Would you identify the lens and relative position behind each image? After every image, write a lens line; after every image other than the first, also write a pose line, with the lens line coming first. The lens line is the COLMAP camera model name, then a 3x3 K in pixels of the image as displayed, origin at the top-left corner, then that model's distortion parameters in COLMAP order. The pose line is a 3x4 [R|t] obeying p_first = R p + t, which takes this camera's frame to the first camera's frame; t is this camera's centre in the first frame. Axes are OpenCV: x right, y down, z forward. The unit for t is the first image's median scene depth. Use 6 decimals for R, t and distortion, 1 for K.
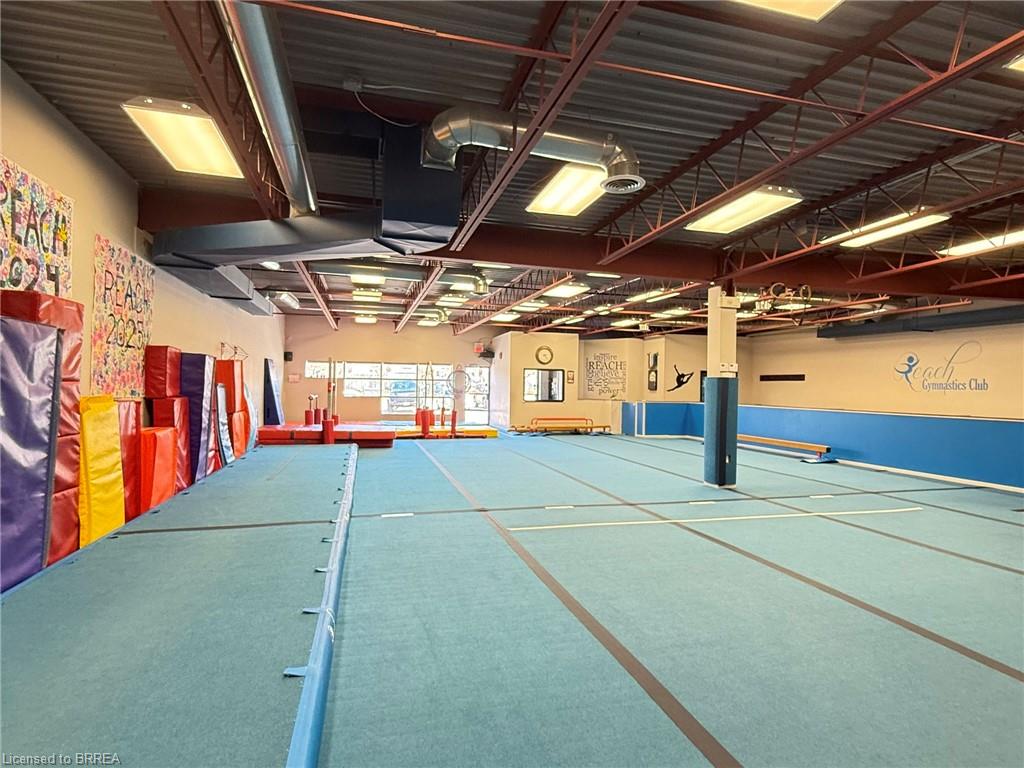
lens RADIAL K [[558.3, 0, 512.0], [0, 558.3, 384.0], [0, 0, 1]] dist [-0.000994, -0.000203]
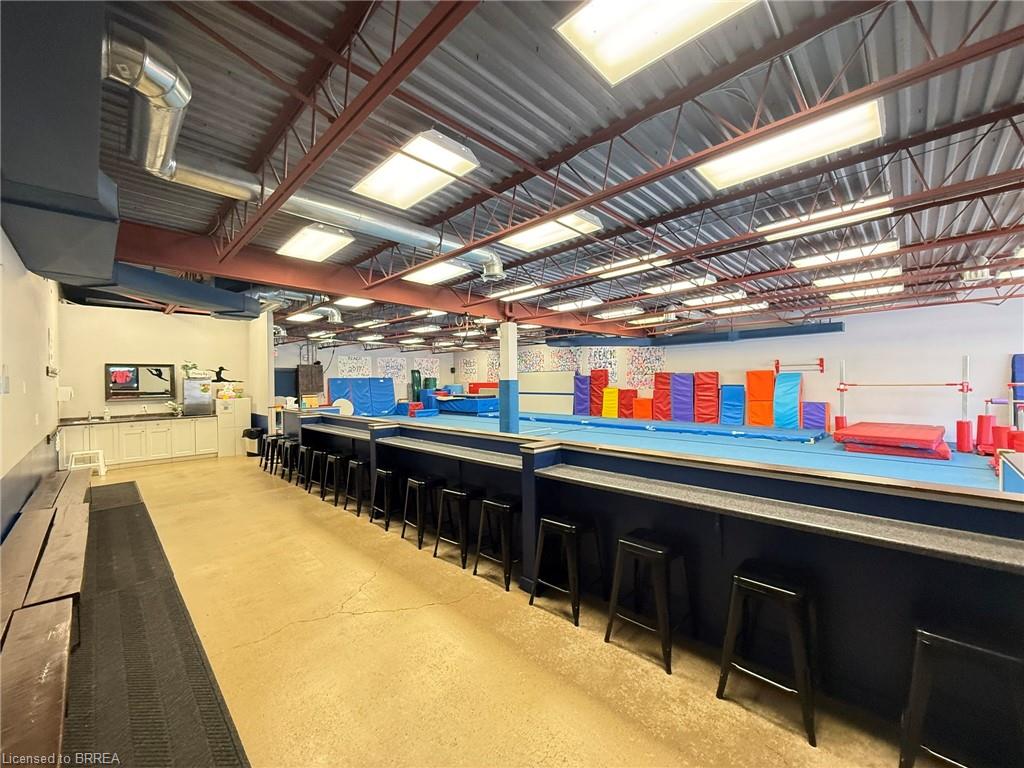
lens RADIAL K [[407.0, 0, 512.0], [0, 407.0, 384.0], [0, 0, 1]] dist [-0.000734, -0.000602]
pose [[-0.863379, -0.003226, -0.504546, 0.508966], [0.000047, 0.999979, -0.006474, 0.003752], [0.504556, -0.005614, -0.863361, 1.063655]]
